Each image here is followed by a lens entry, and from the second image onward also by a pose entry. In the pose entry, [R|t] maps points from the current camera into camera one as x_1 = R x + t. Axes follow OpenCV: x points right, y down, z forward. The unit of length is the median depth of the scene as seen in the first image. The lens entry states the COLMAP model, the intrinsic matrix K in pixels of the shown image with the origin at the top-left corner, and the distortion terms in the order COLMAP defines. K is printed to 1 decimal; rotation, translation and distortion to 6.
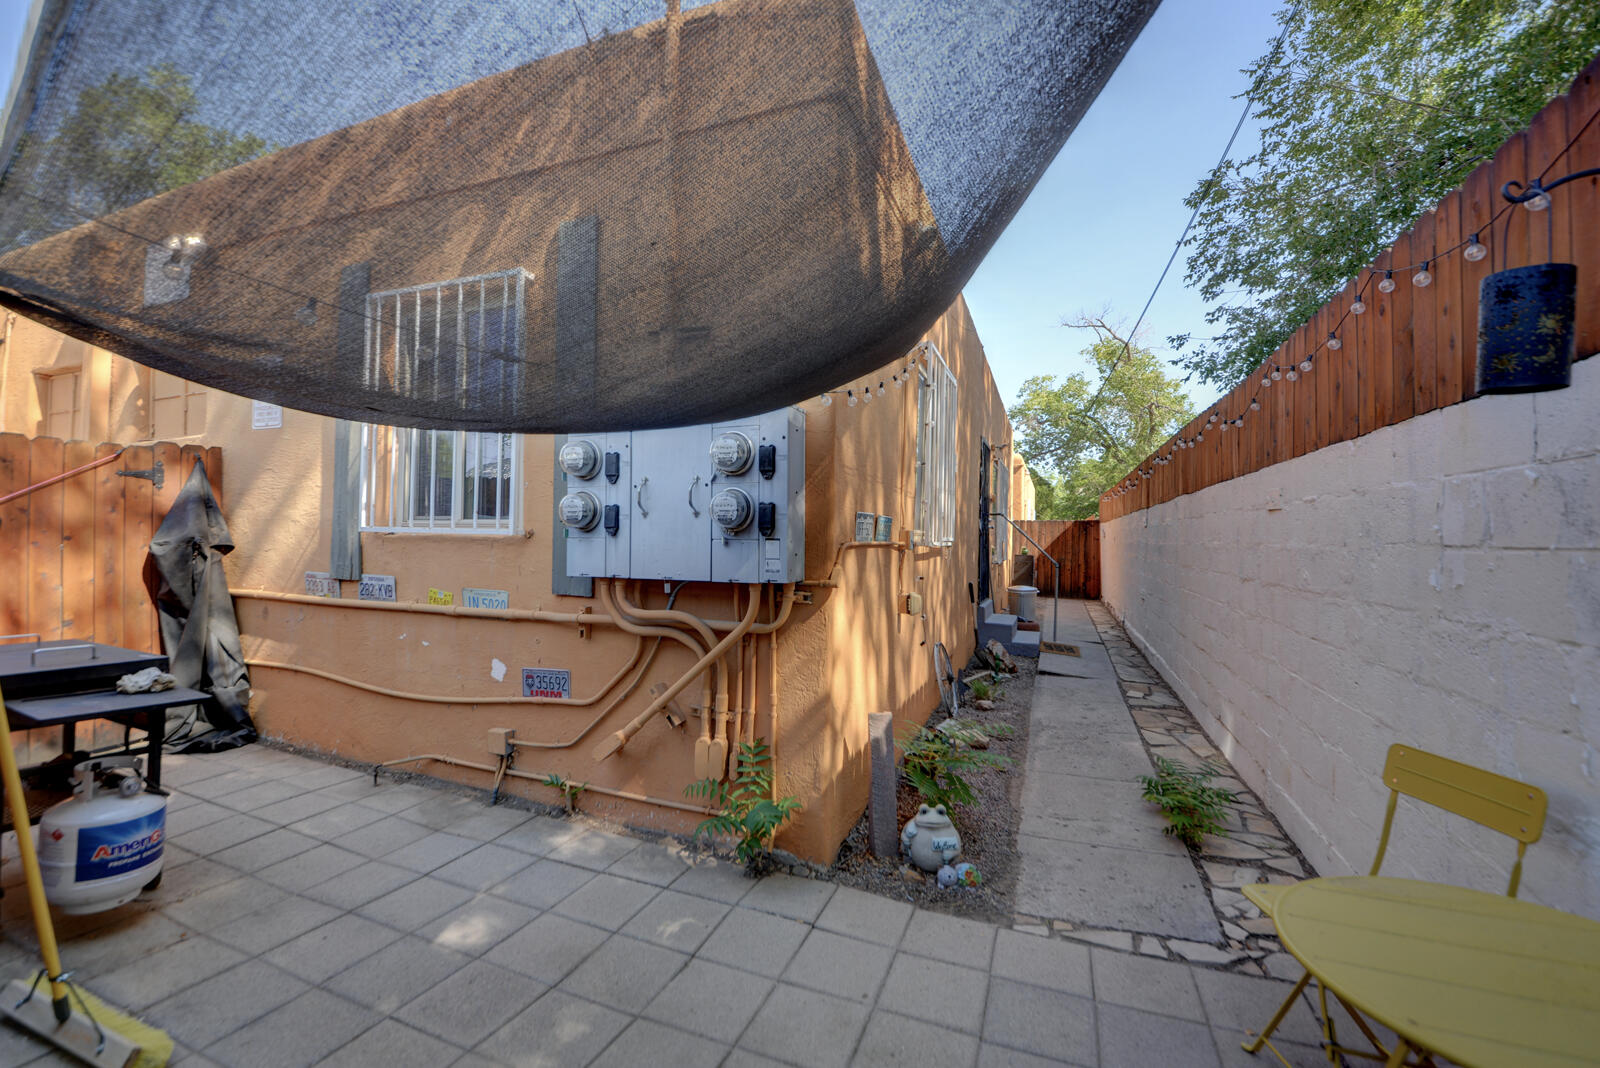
lens RADIAL K [[640.8, 0, 802.7], [0, 640.8, 505.7], [0, 0, 1]] dist [0.022114, -0.017861]
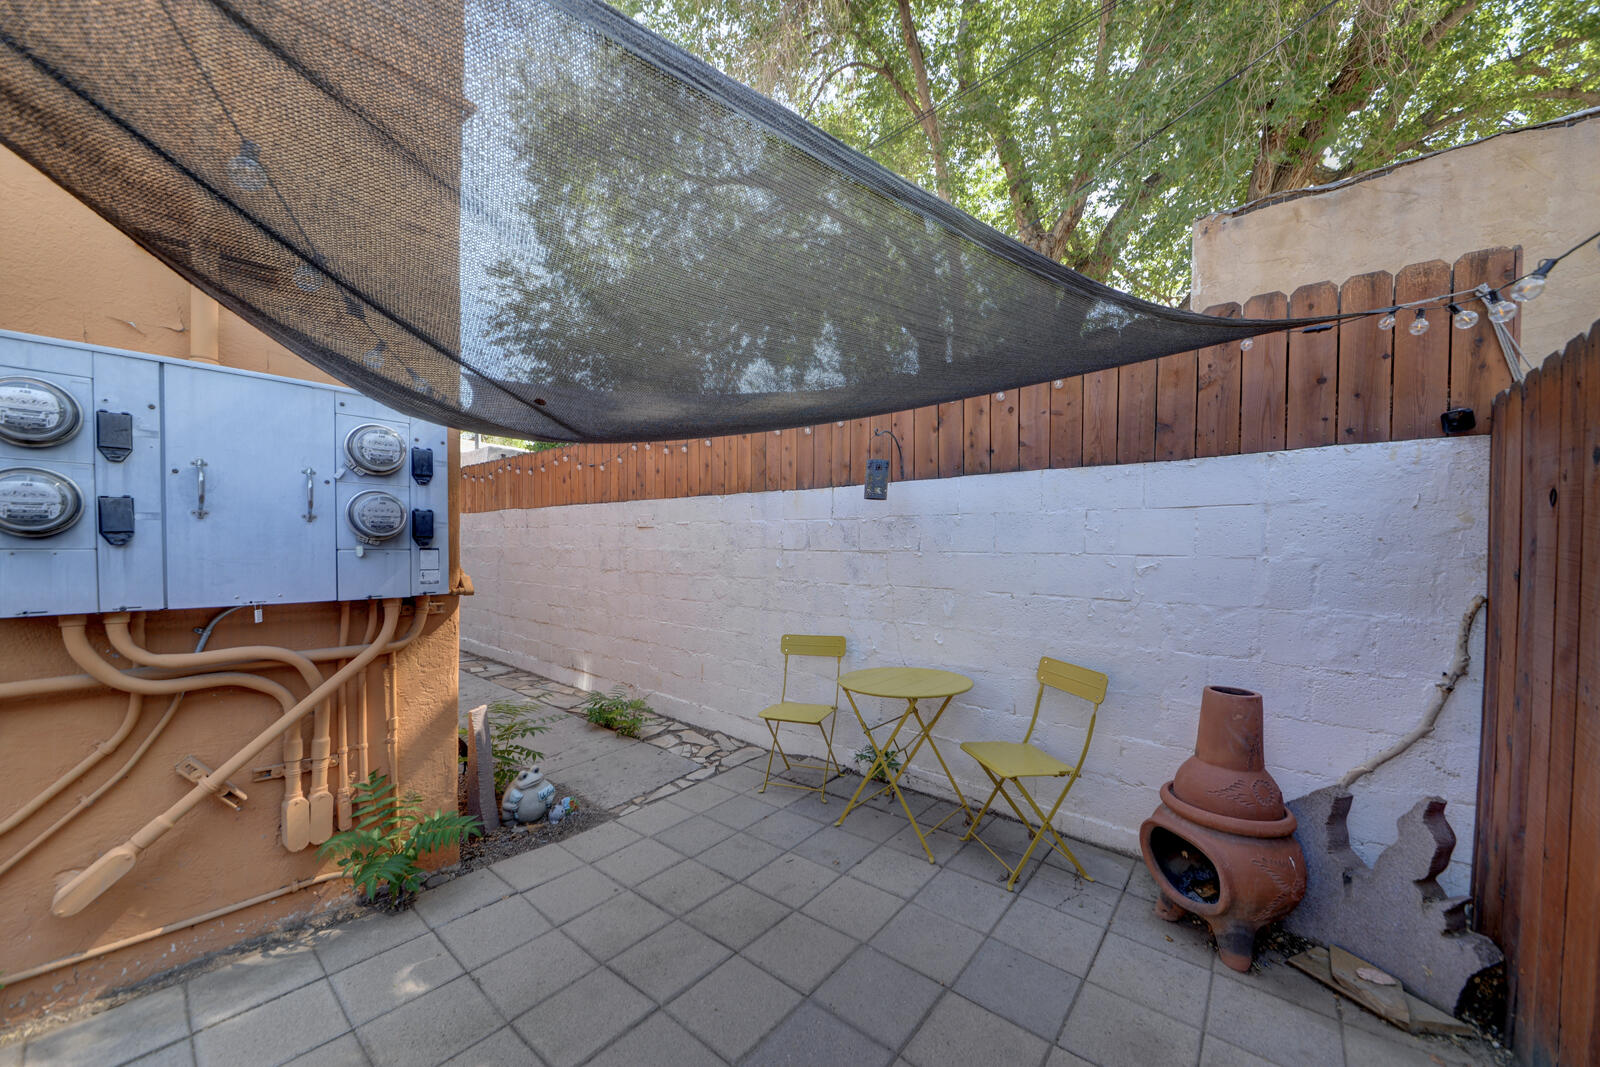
lens RADIAL K [[557.0, 0, 786.4], [0, 557.0, 531.7], [0, 0, 1]] dist [0.019460, -0.012106]
pose [[0.336350, 0.018385, 0.941558, -0.626813], [-0.053352, 0.998576, -0.000440, -0.000921], [-0.940225, -0.050086, 0.336852, 0.218085]]
